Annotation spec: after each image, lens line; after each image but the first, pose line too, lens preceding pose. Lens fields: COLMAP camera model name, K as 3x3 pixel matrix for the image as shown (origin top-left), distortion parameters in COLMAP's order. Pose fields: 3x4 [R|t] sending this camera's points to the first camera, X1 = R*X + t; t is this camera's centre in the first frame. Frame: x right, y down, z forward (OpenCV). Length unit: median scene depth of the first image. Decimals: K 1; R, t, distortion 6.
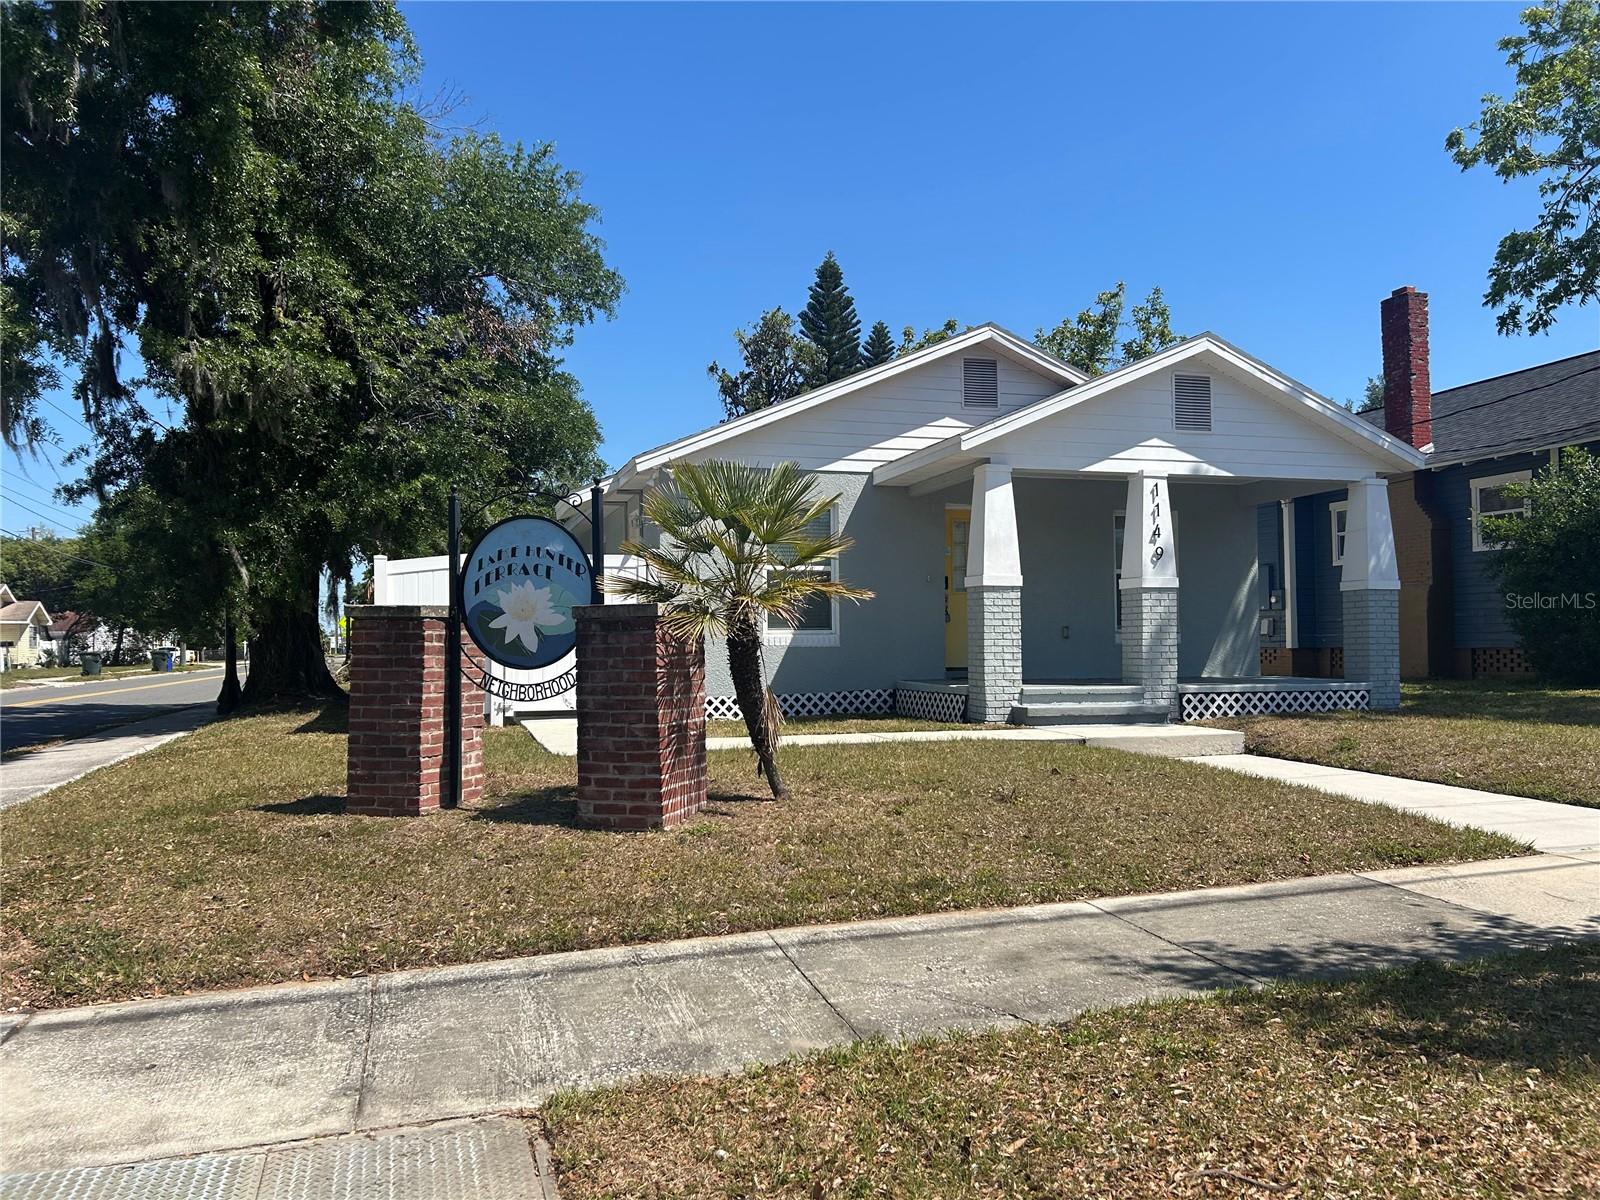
lens RADIAL K [[1189.5, 0, 800.0], [0, 1189.5, 600.0], [0, 0, 1]] dist [0.153268, -0.452886]
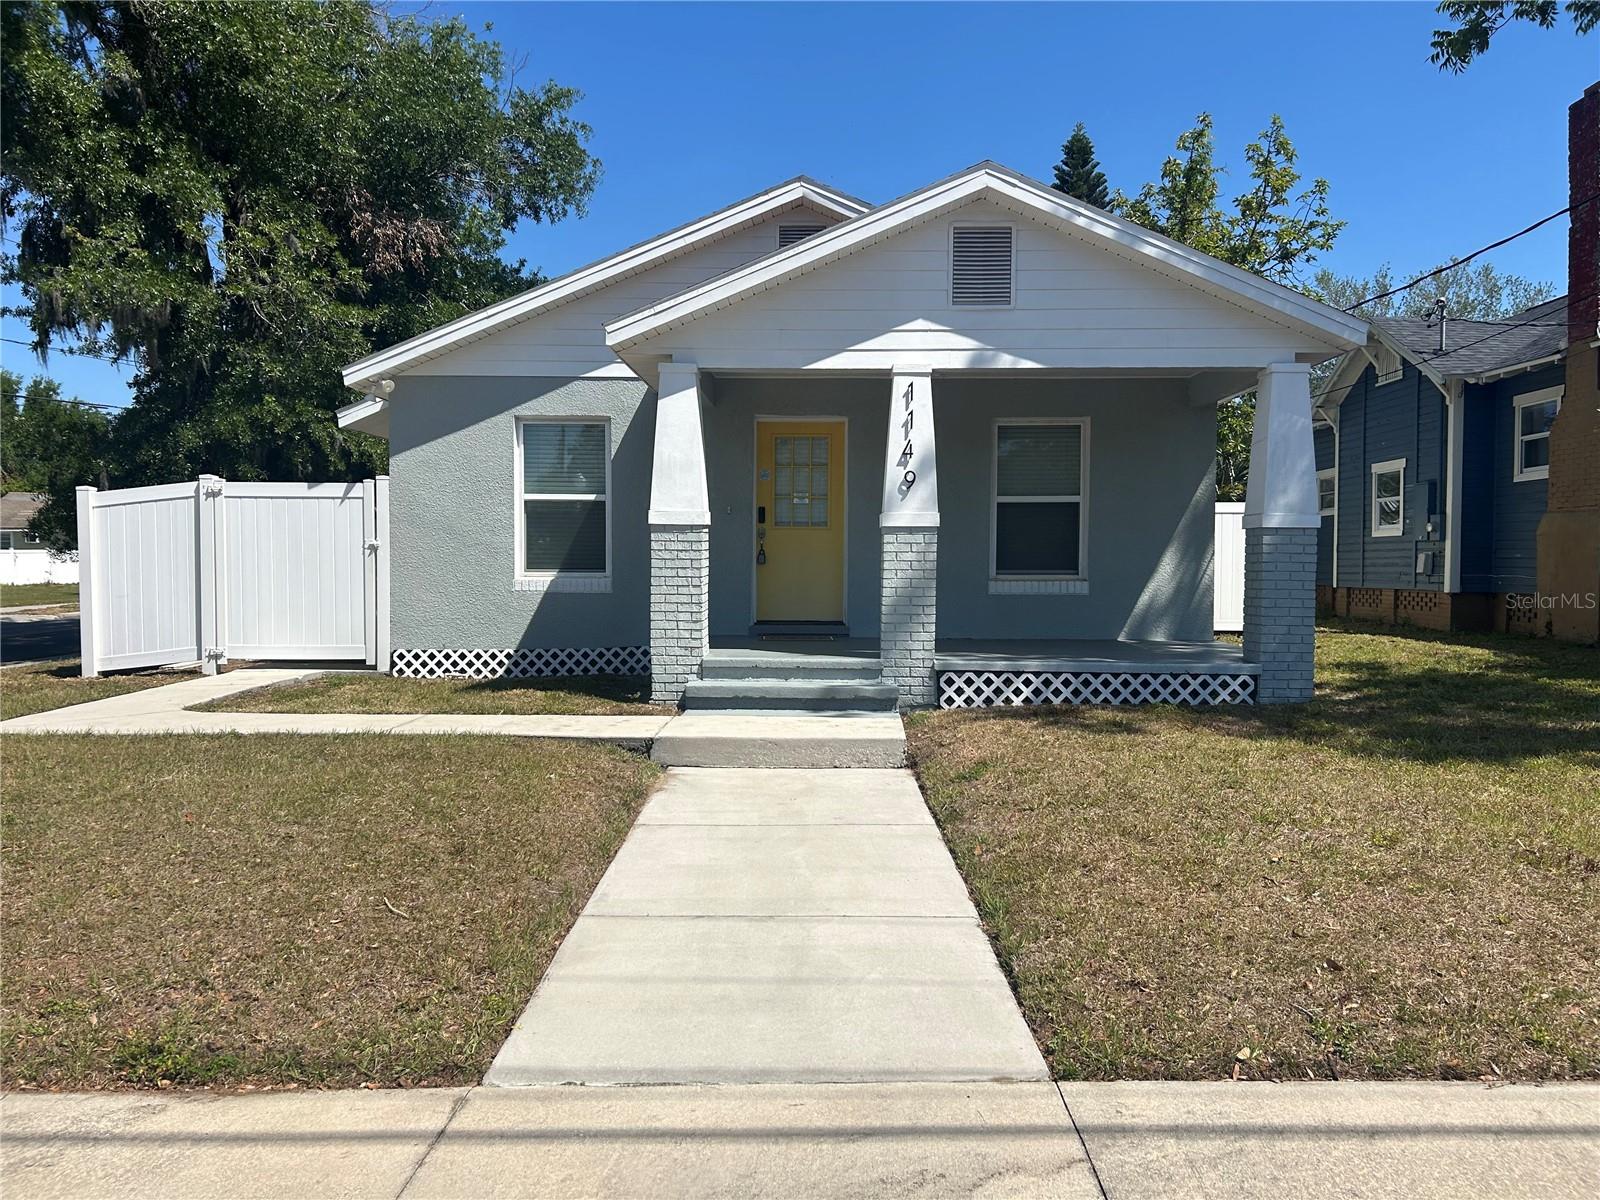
lens RADIAL K [[1193.5, 0, 795.0], [0, 1193.5, 593.3], [0, 0, 1]] dist [0.089717, -0.132089]
pose [[0.951161, 0.022038, -0.307909, 0.450648], [-0.001189, 0.997703, 0.067735, -0.018655], [0.308694, -0.064061, 0.949002, 0.279509]]
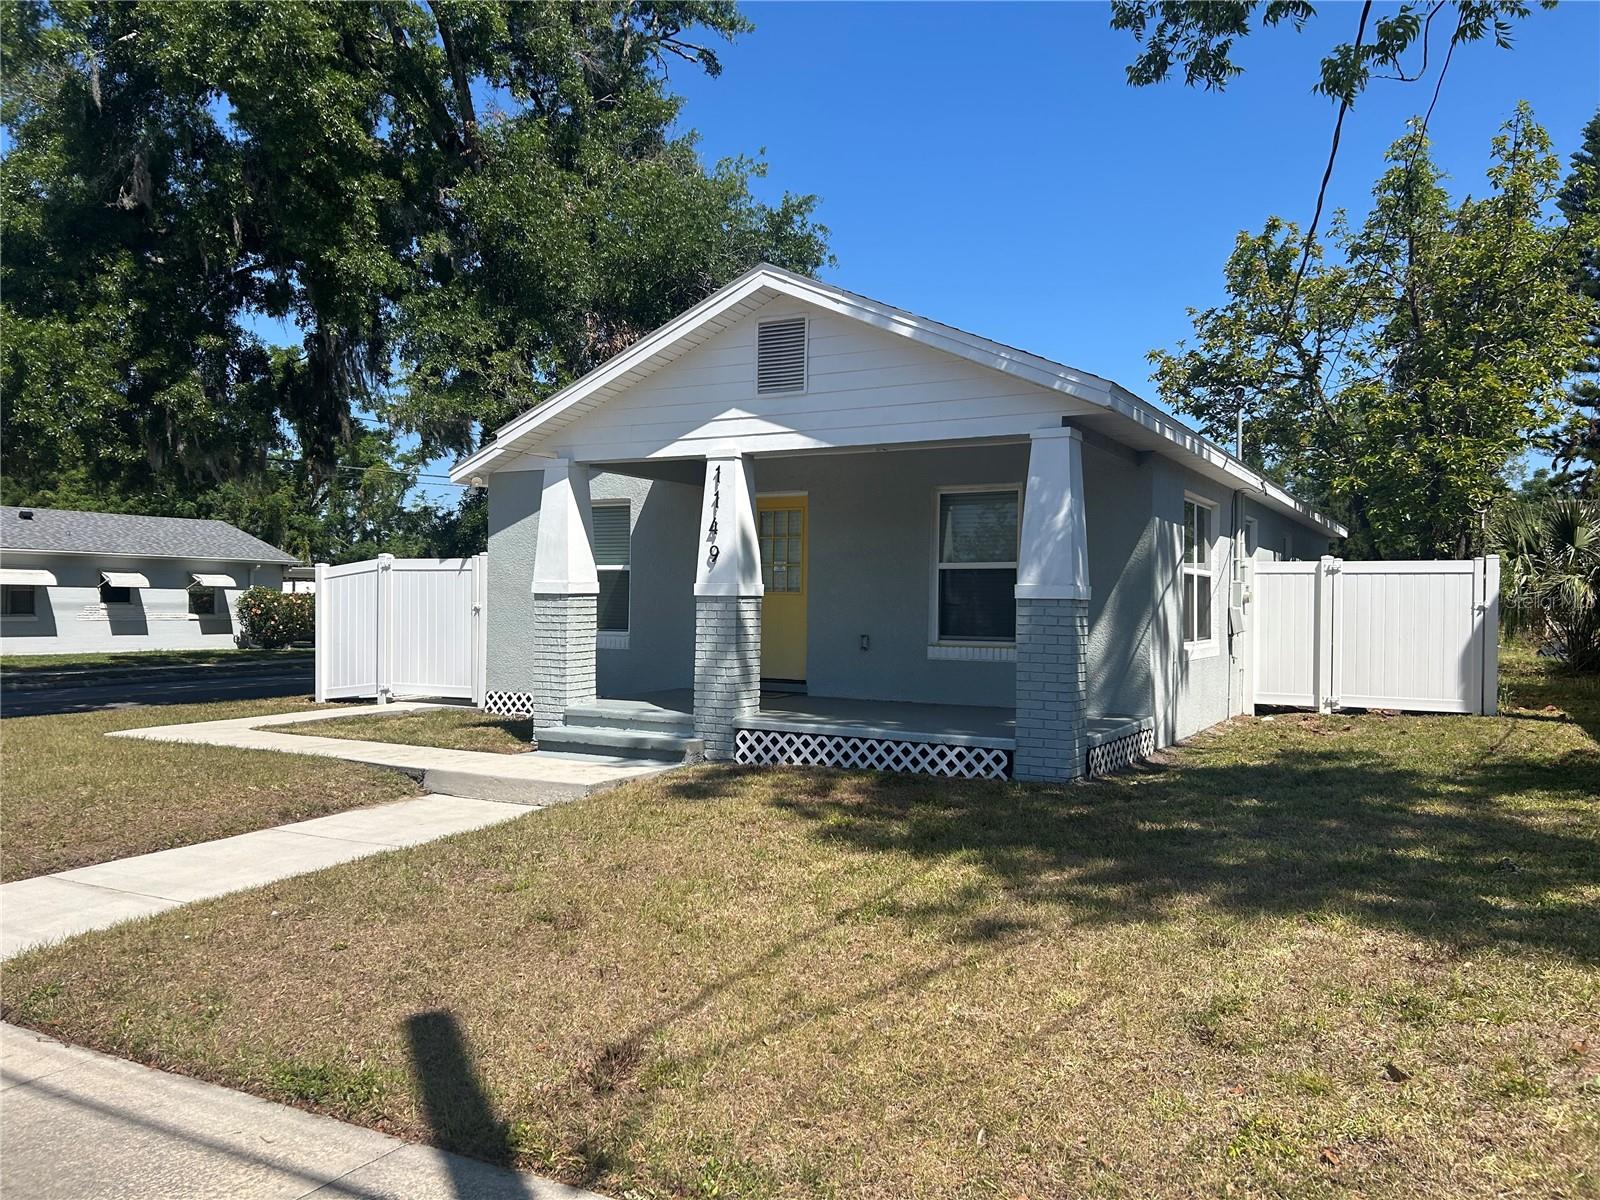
lens RADIAL K [[1189.5, 0, 800.0], [0, 1189.5, 600.0], [0, 0, 1]] dist [0.153268, -0.452886]
pose [[0.694756, 0.013671, -0.719115, 0.901568], [0.009522, 0.999557, 0.028203, -0.029134], [0.719182, -0.026442, 0.694318, 0.476600]]
